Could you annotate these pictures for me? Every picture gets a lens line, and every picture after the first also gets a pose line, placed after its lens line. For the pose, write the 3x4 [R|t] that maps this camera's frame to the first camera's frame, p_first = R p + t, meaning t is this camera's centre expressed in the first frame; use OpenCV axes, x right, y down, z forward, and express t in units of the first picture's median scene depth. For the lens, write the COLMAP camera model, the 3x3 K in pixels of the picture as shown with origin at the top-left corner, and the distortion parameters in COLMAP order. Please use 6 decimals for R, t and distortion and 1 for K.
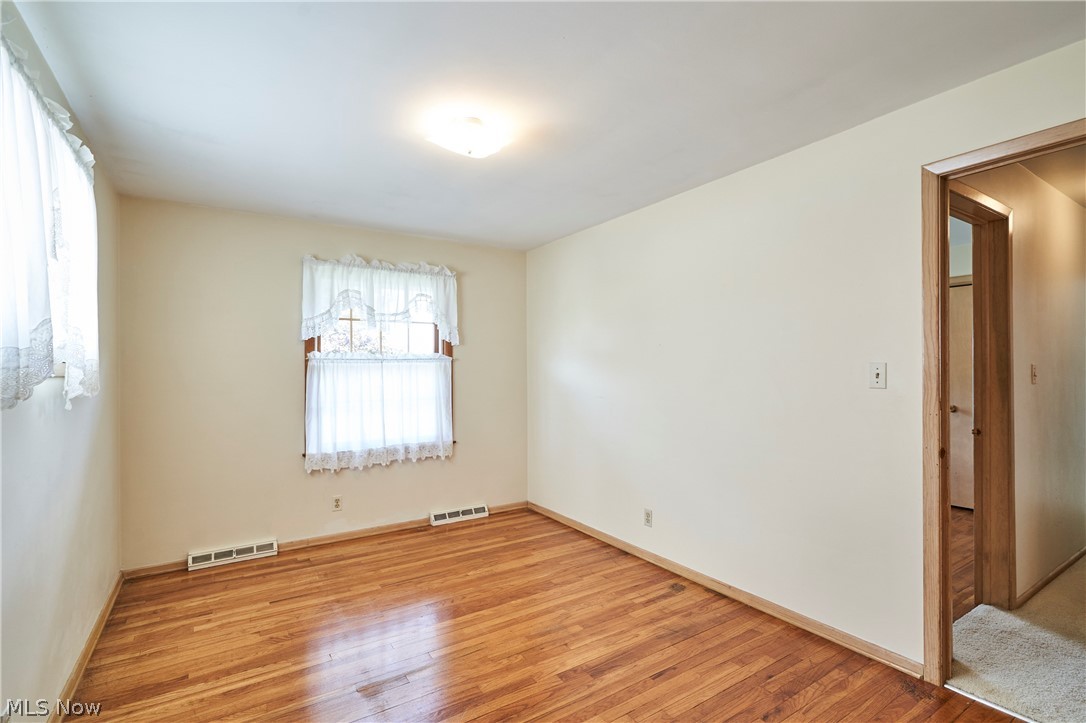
lens RADIAL K [[504.5, 0, 533.2], [0, 504.5, 354.0], [0, 0, 1]] dist [-0.005750, 0.000894]
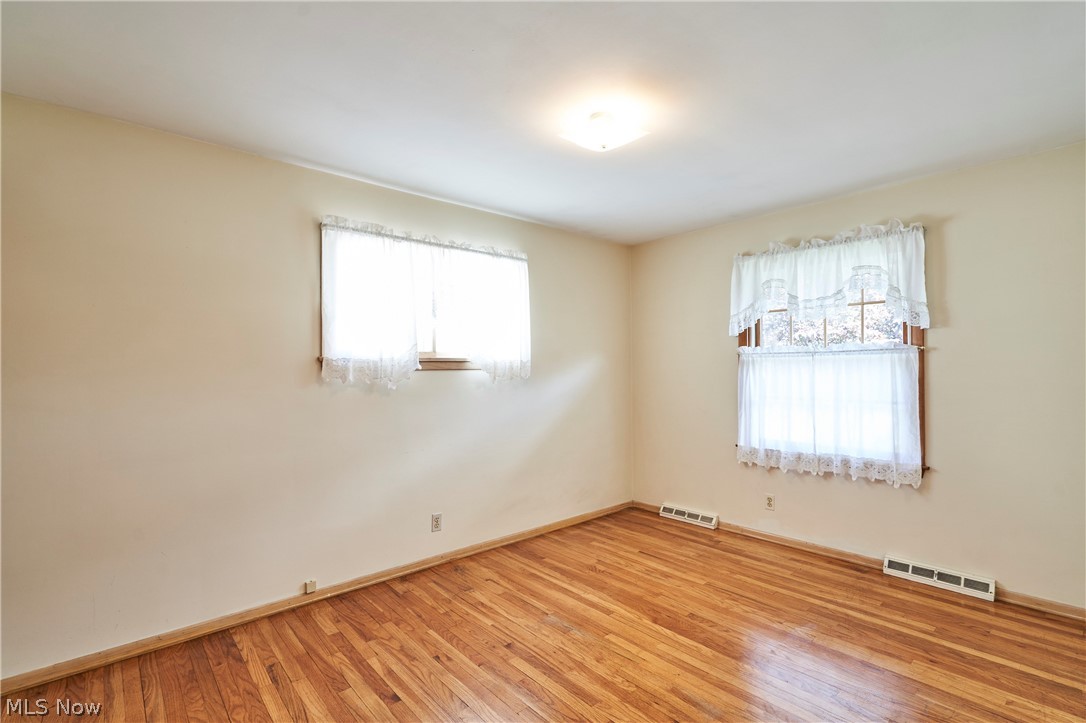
lens RADIAL K [[504.5, 0, 552.6], [0, 504.5, 354.7], [0, 0, 1]] dist [-0.005750, 0.000894]
pose [[0.163825, -0.015627, -0.986366, 0.501697], [0.036077, 0.999301, -0.009840, 0.007950], [0.985830, -0.033973, 0.164274, 0.438833]]
